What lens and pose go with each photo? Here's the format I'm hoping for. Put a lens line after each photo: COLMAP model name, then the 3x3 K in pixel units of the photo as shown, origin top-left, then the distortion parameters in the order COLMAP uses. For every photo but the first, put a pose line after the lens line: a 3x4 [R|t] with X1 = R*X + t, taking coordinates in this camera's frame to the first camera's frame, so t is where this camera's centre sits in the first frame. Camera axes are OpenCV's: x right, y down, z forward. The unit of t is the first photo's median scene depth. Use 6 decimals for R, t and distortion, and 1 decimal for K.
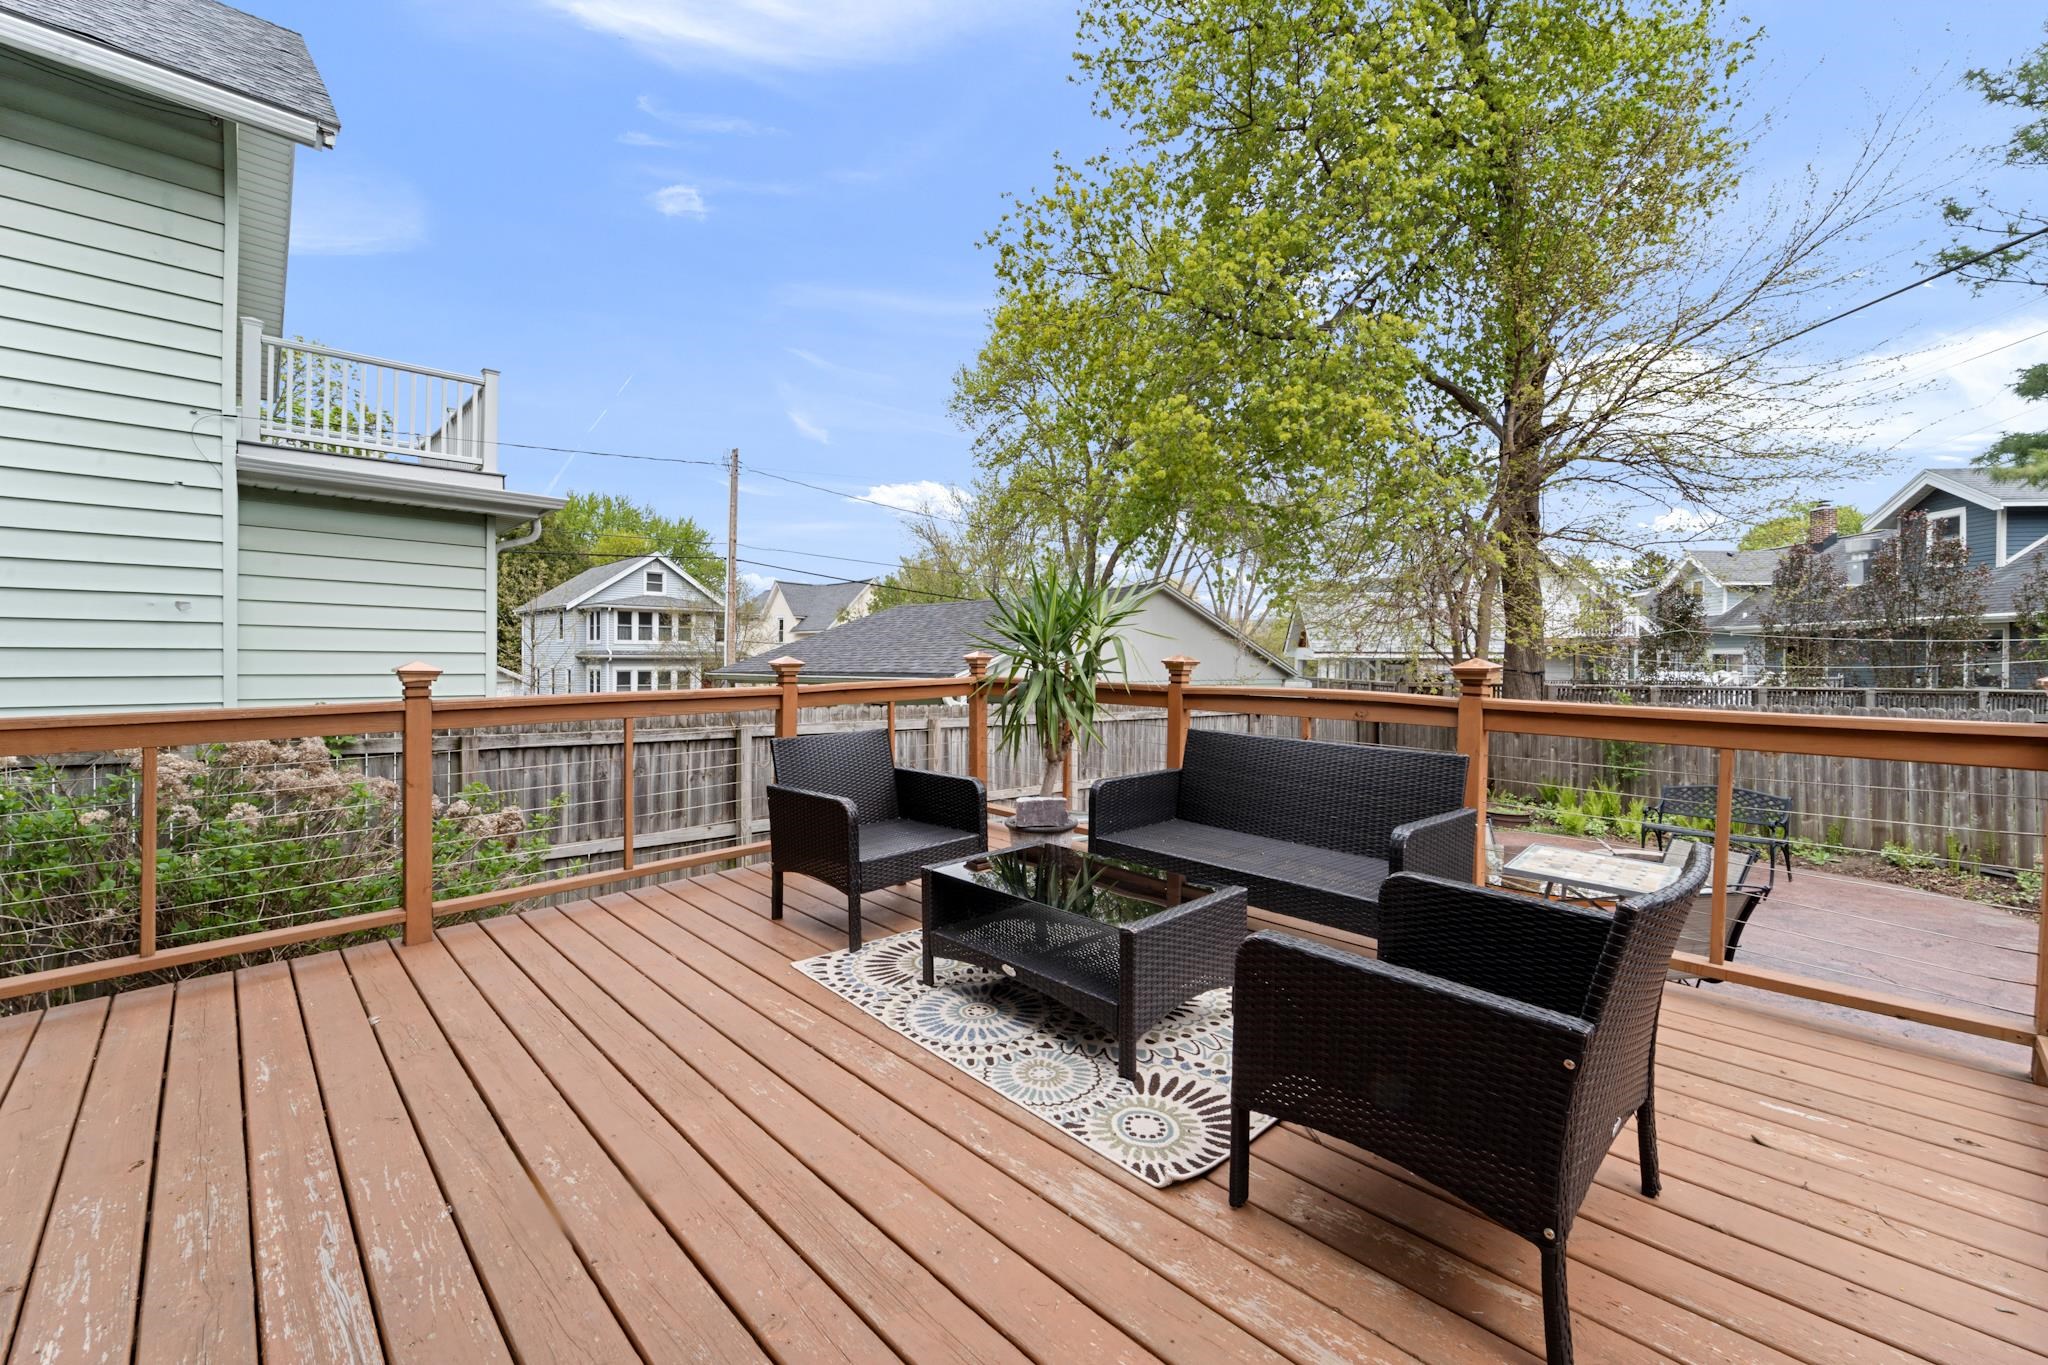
lens RADIAL K [[821.4, 0, 1019.5], [0, 821.4, 663.0], [0, 0, 1]] dist [-0.002595, -0.000348]
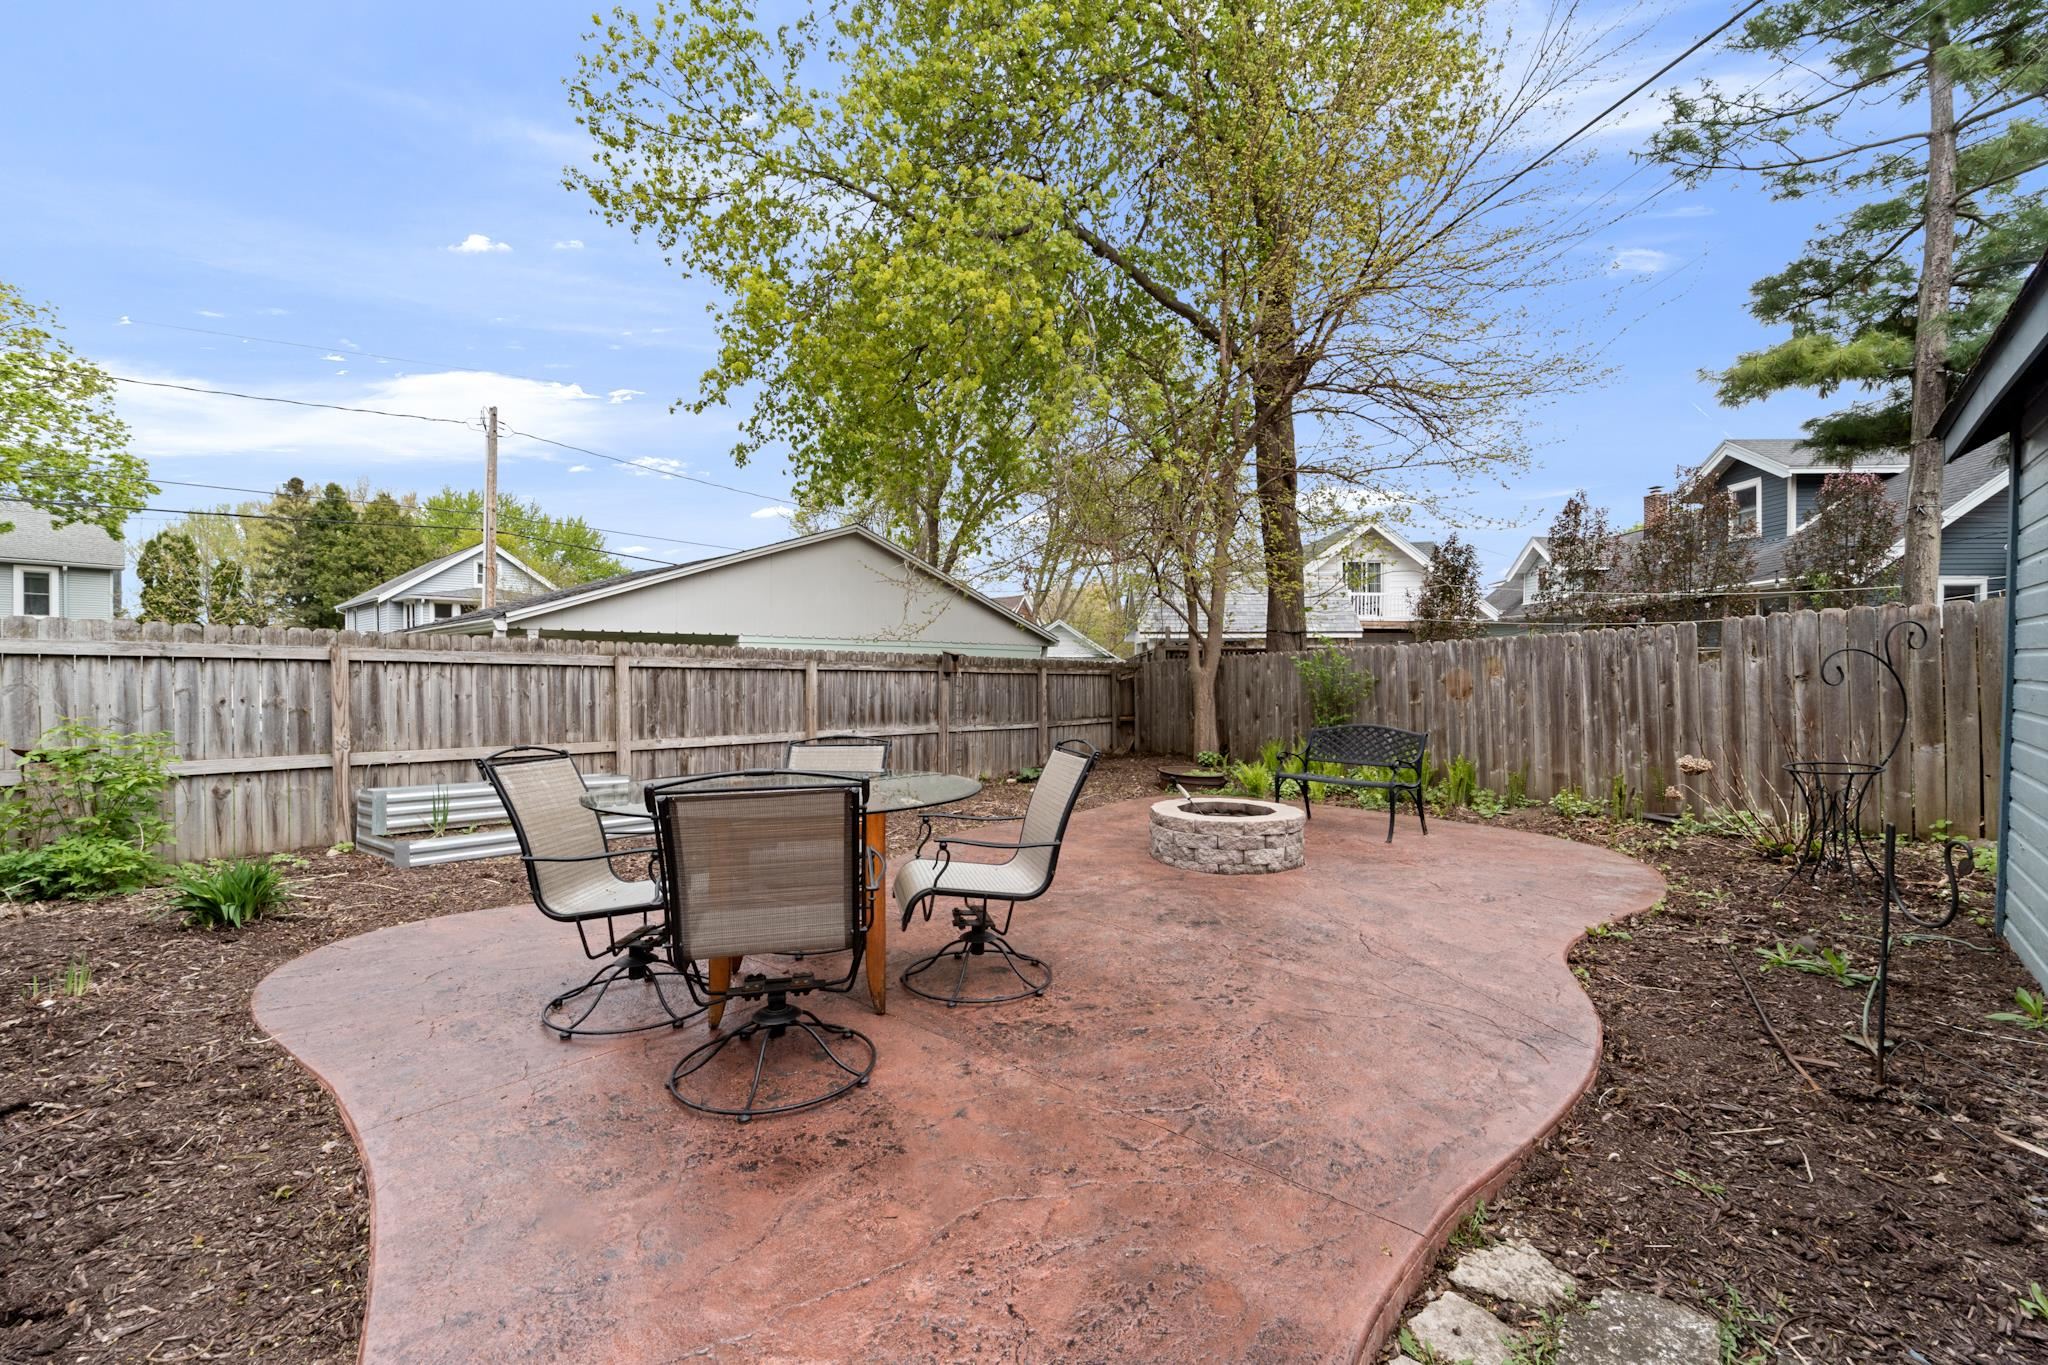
lens RADIAL K [[821.4, 0, 1008.9], [0, 821.4, 671.7], [0, 0, 1]] dist [-0.002595, -0.000348]
pose [[0.997095, -0.008884, 0.075652, 1.245917], [0.008731, 0.999959, 0.002352, 0.263572], [-0.075670, -0.001685, 0.997132, 0.564867]]
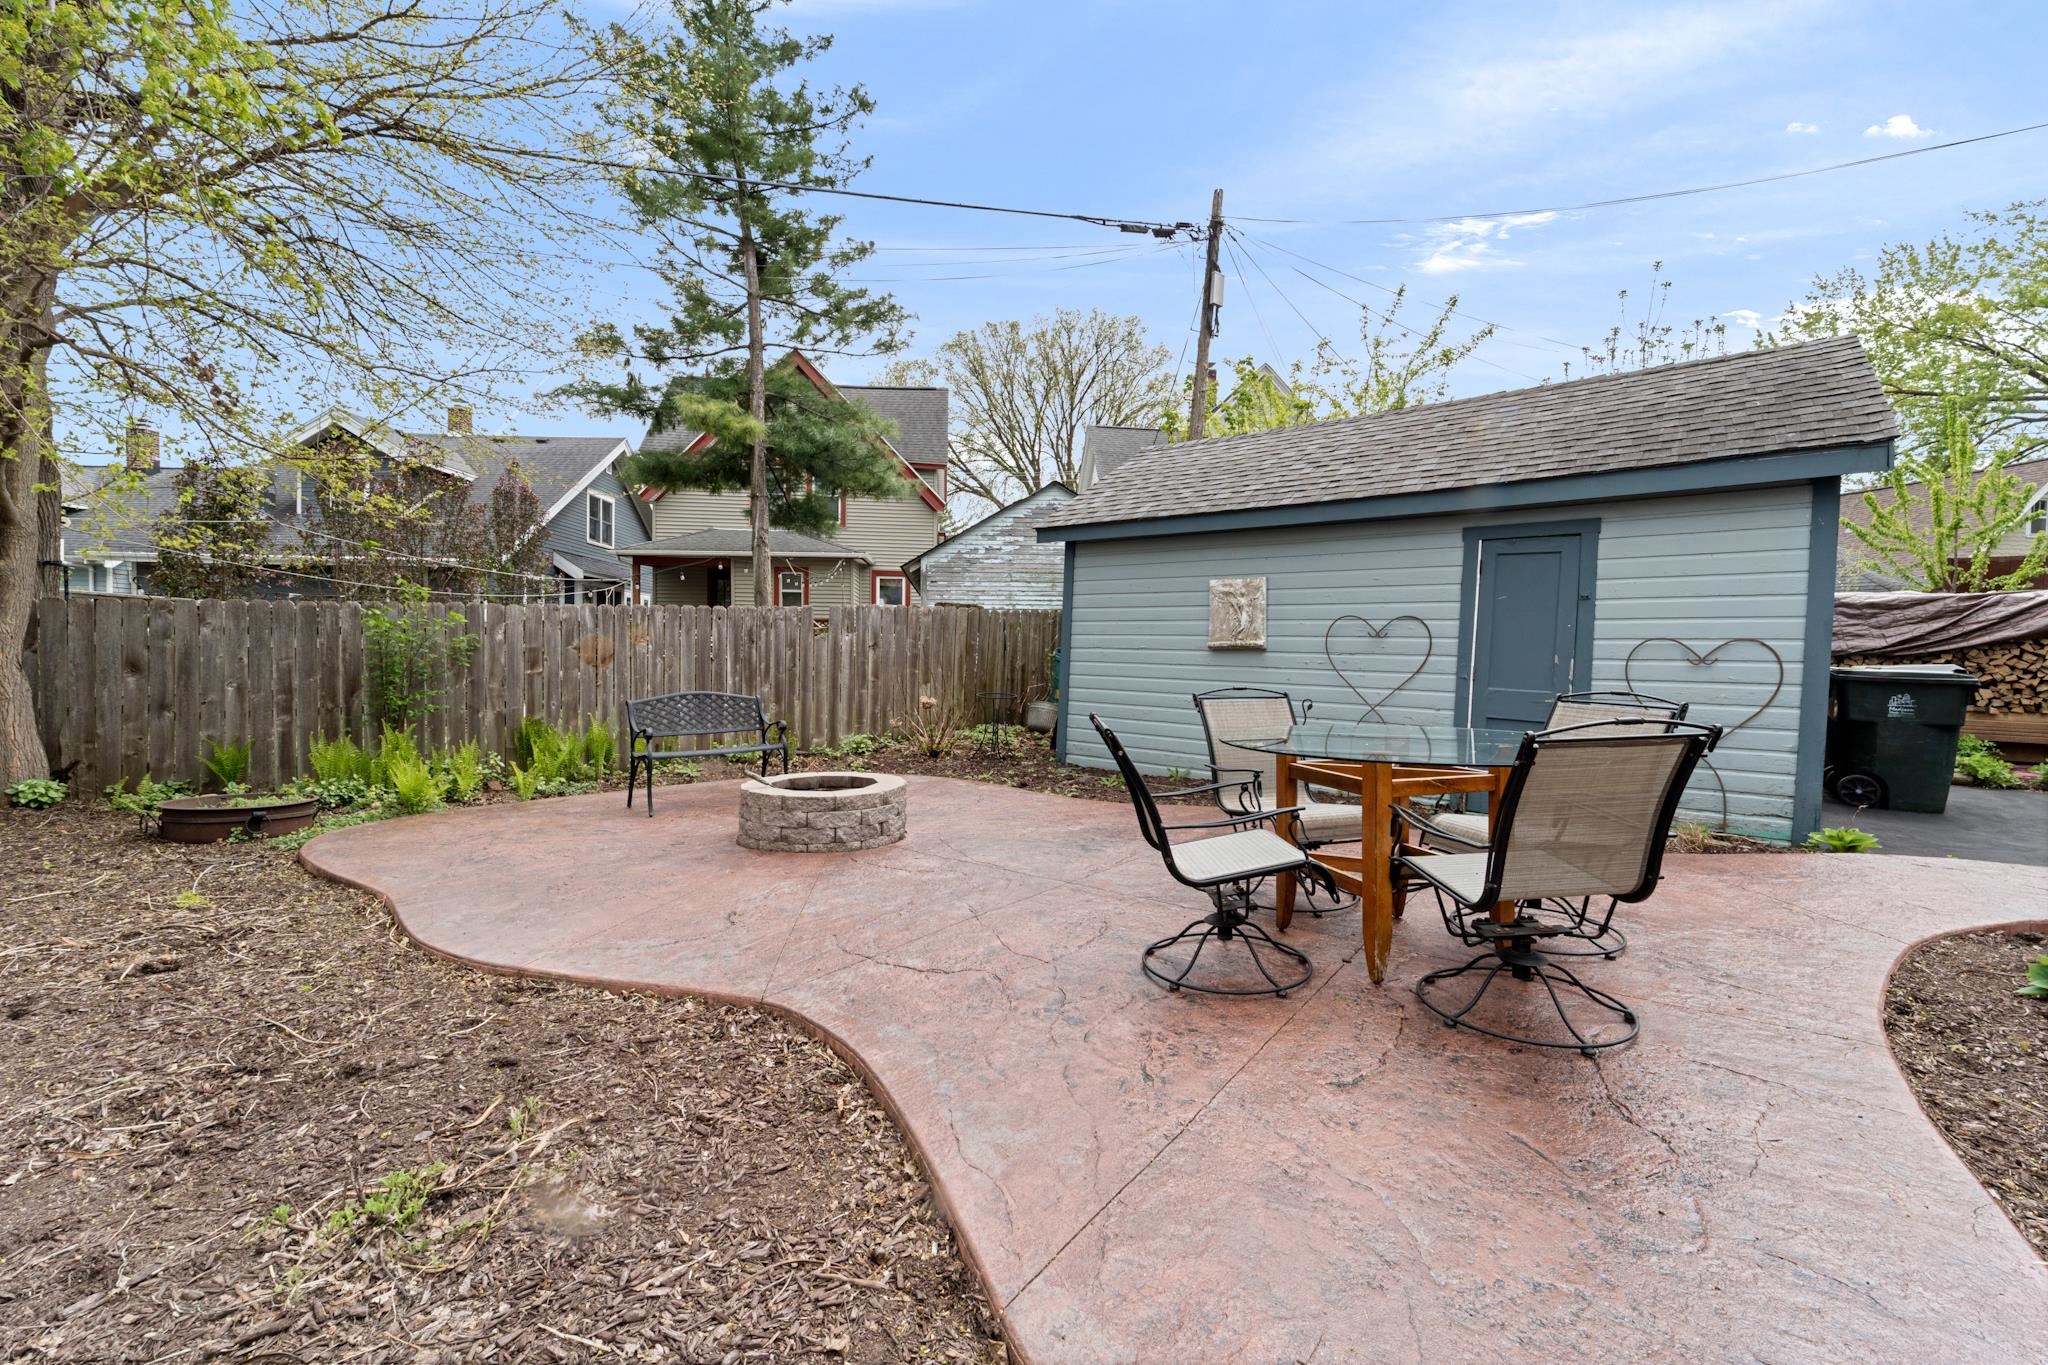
lens RADIAL K [[821.4, 0, 1009.0], [0, 821.4, 683.6], [0, 0, 1]] dist [-0.002595, -0.000348]
pose [[-0.125492, -0.038815, 0.991335, 0.122763], [-0.011944, 0.999221, 0.037612, 0.316303], [-0.992023, -0.007120, -0.125858, 2.295056]]
